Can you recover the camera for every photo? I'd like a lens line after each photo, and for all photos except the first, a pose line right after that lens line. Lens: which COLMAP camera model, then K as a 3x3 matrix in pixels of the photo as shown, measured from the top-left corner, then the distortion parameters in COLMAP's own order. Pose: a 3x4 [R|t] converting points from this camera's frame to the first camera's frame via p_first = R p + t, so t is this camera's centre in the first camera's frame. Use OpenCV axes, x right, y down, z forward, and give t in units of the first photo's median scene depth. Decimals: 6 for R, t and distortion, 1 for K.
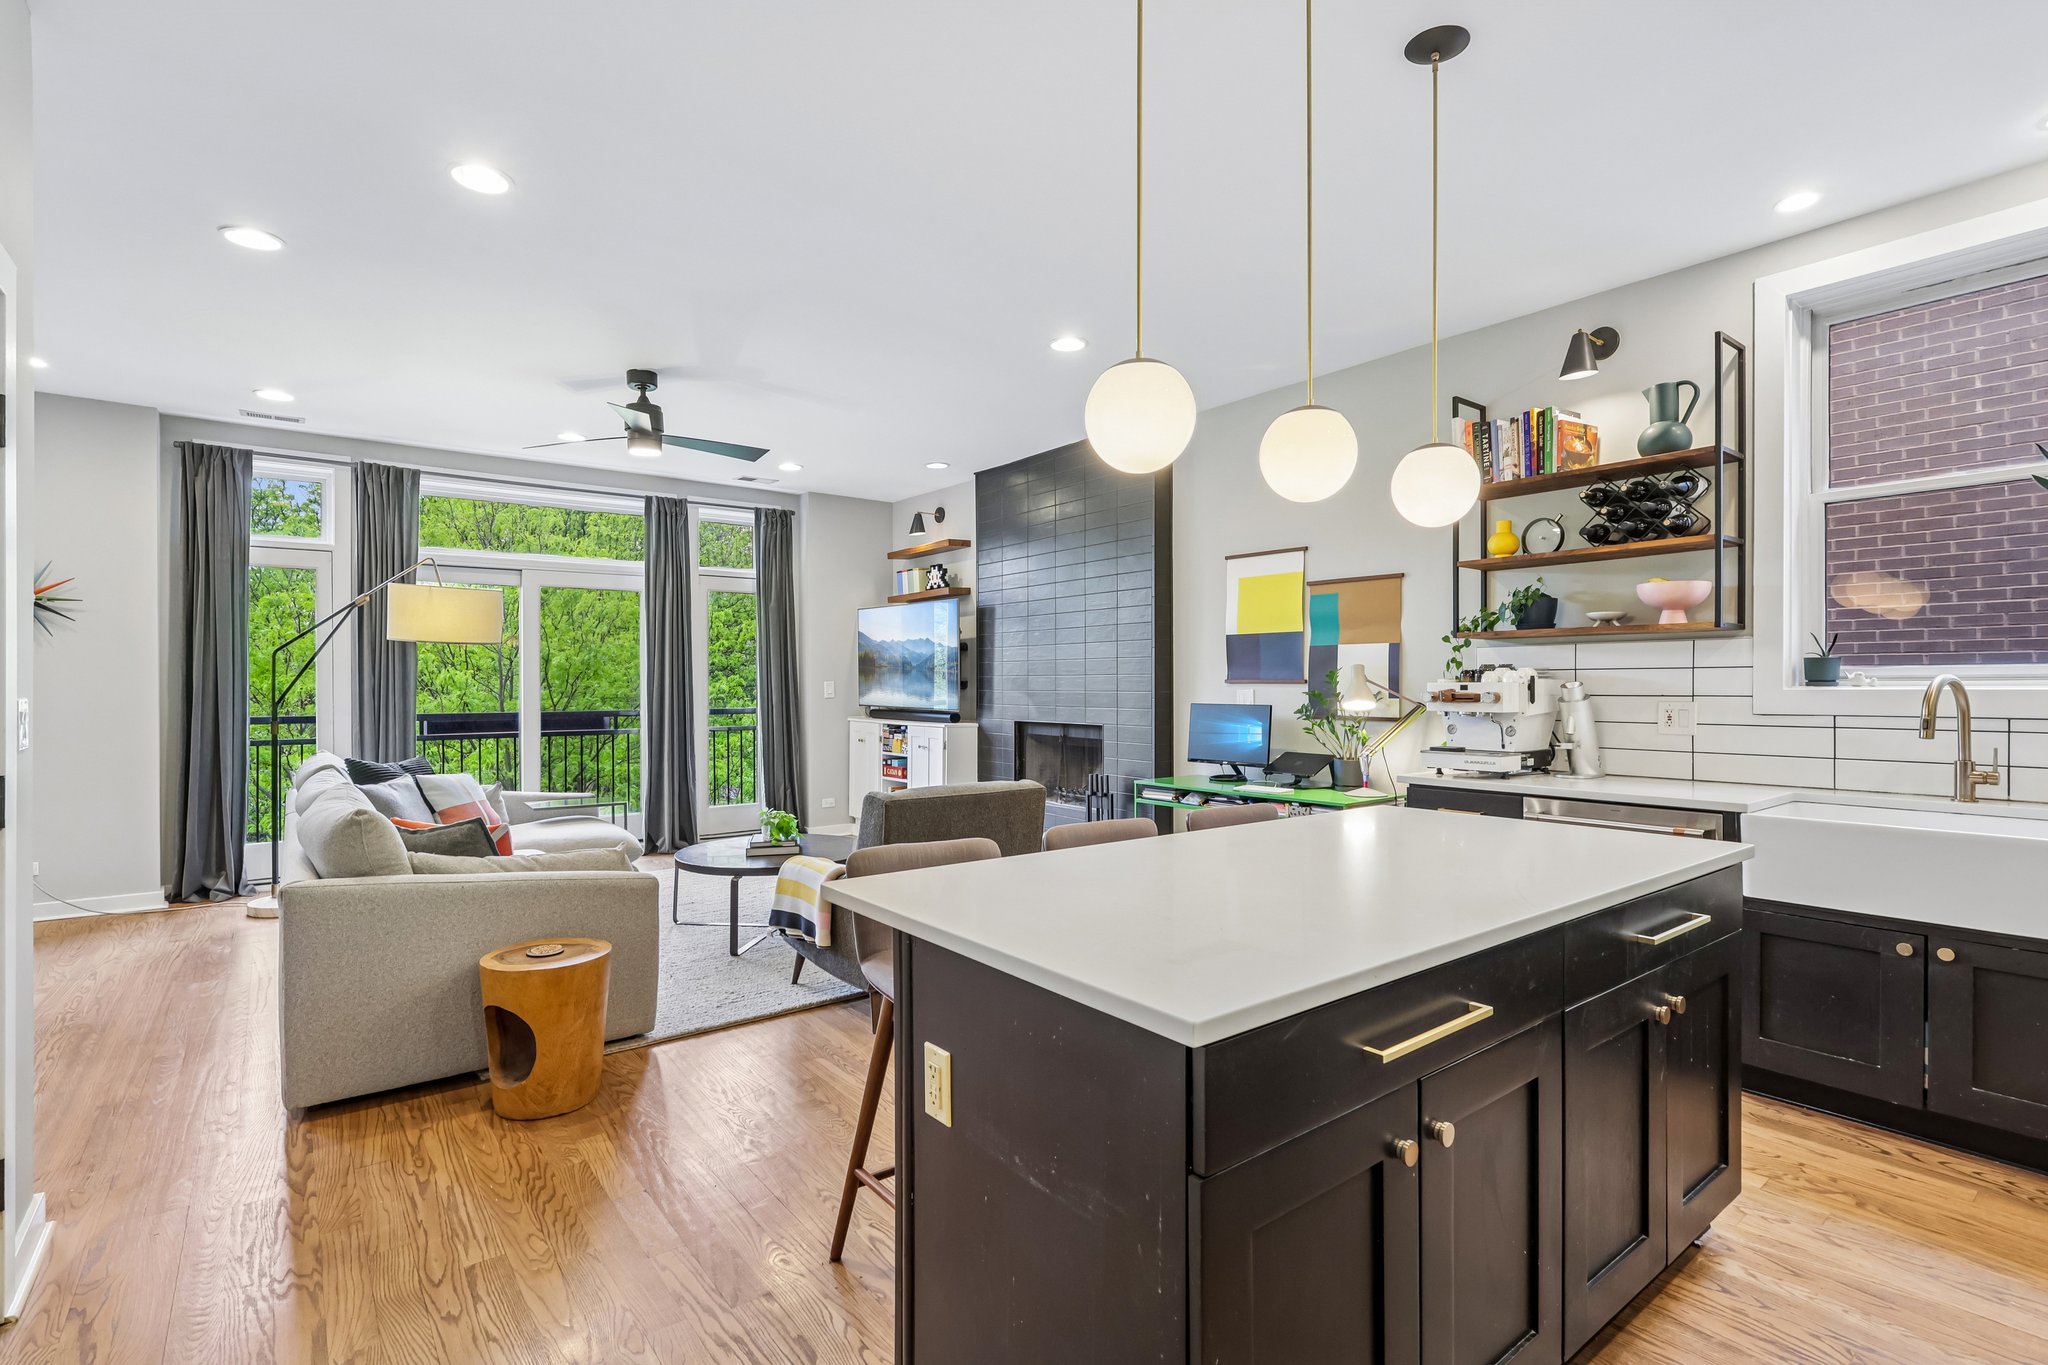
lens RADIAL K [[958.1, 0, 1014.7], [0, 958.1, 678.2], [0, 0, 1]] dist [0.006328, 0.002919]
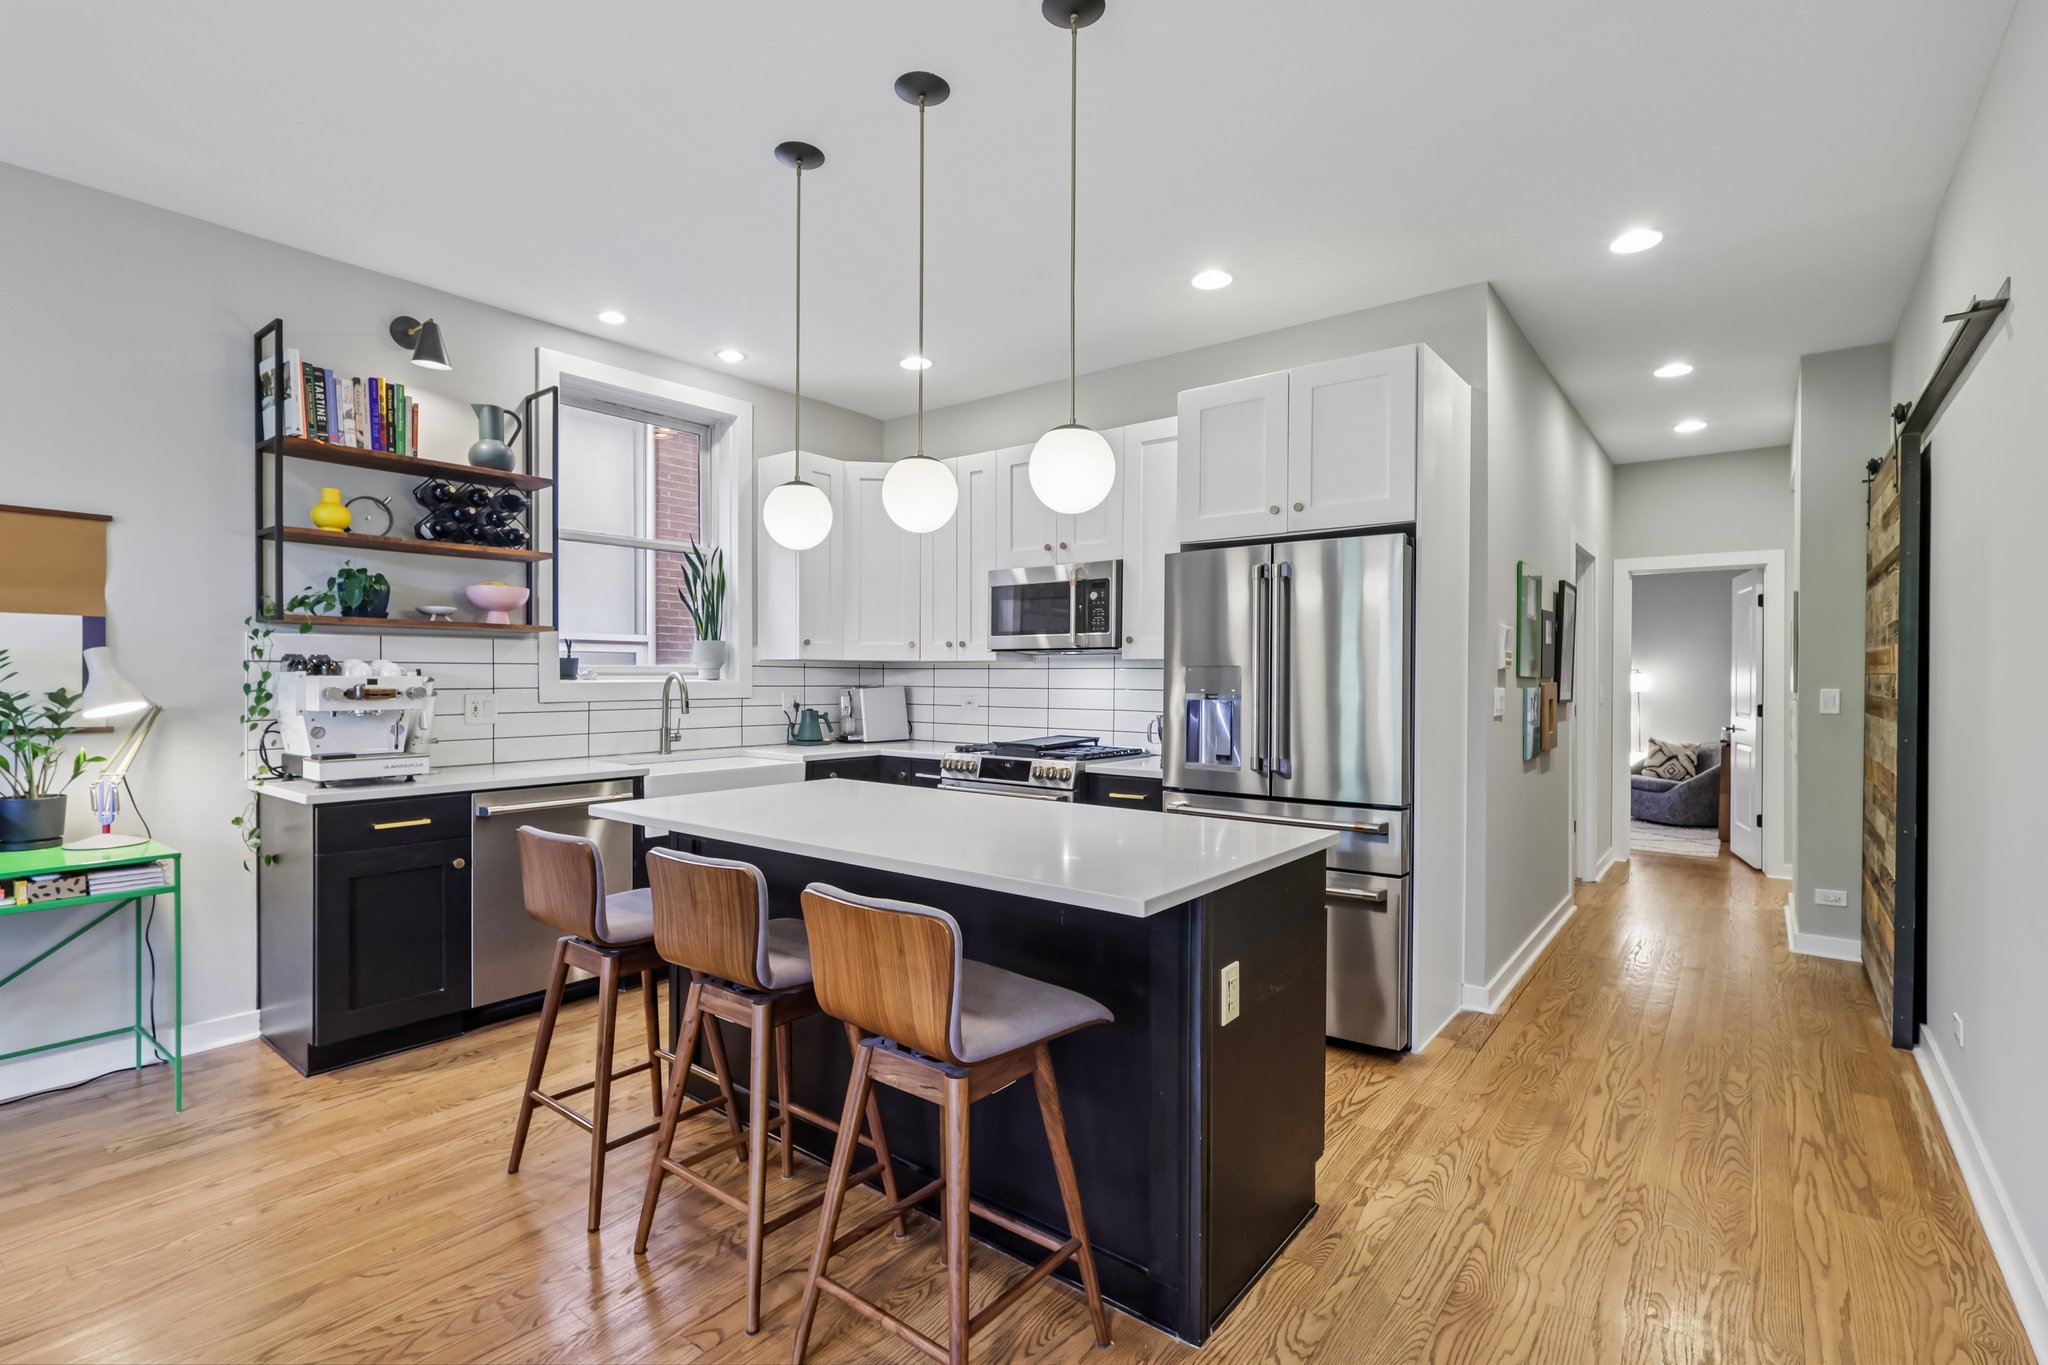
lens RADIAL K [[958.1, 0, 1003.4], [0, 958.1, 677.0], [0, 0, 1]] dist [0.006328, 0.002919]
pose [[-0.235634, 0.005494, 0.971826, -0.329818], [-0.004292, 0.999968, -0.006694, 0.006141], [-0.971832, -0.005748, -0.235603, 0.426326]]
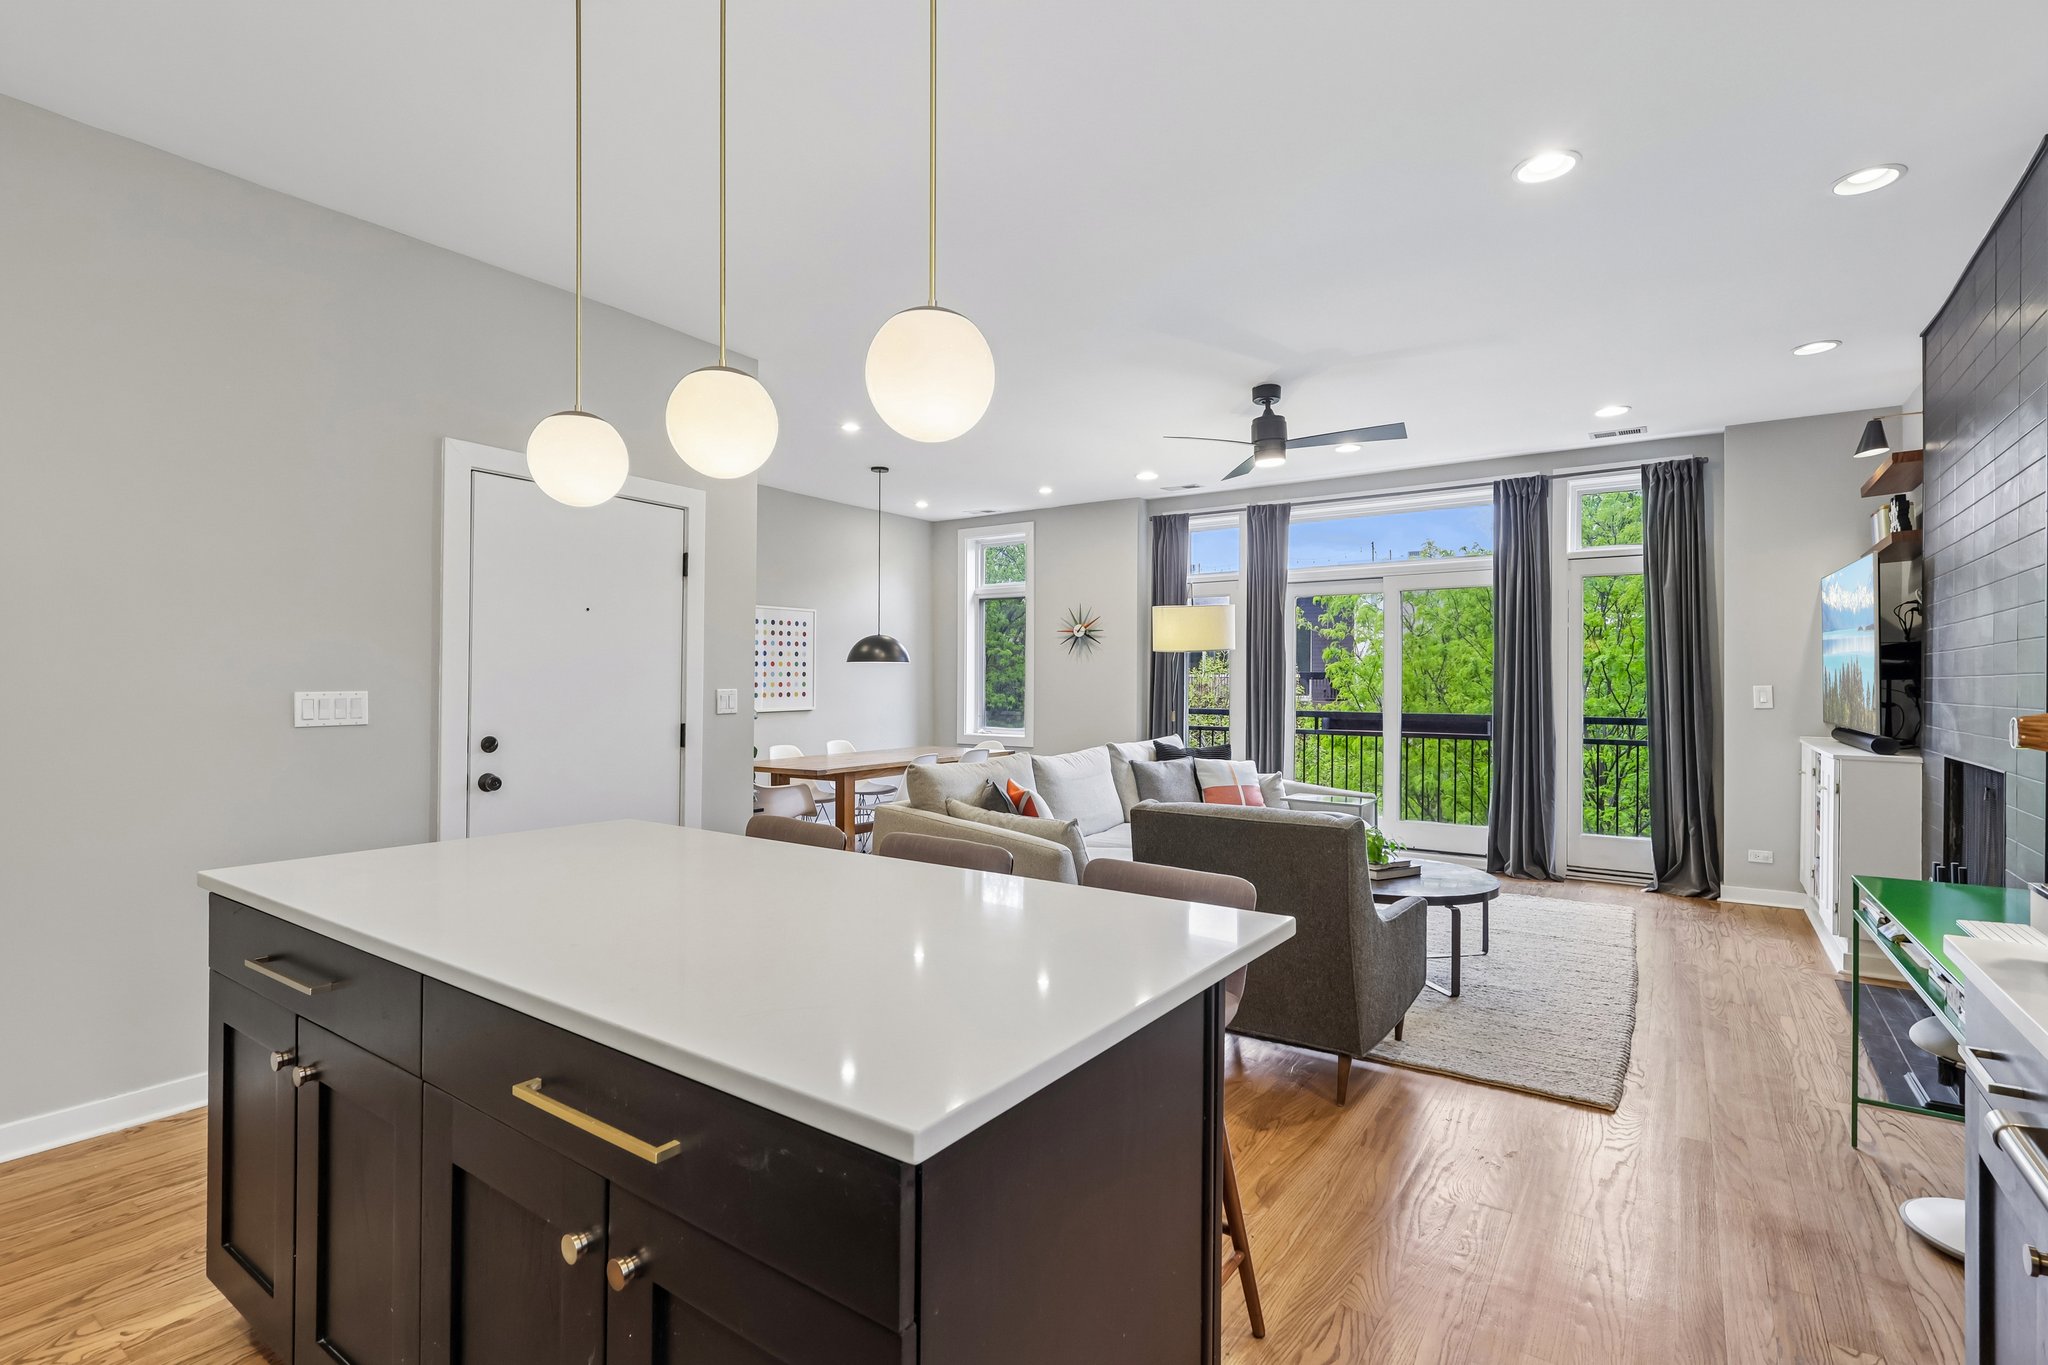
lens RADIAL K [[958.1, 0, 1030.8], [0, 958.1, 675.4], [0, 0, 1]] dist [0.006328, 0.002919]
pose [[0.316220, -0.002808, -0.948682, 0.432000], [-0.001681, 0.999992, -0.003521, -0.001155], [0.948684, 0.002708, 0.316213, 0.360861]]
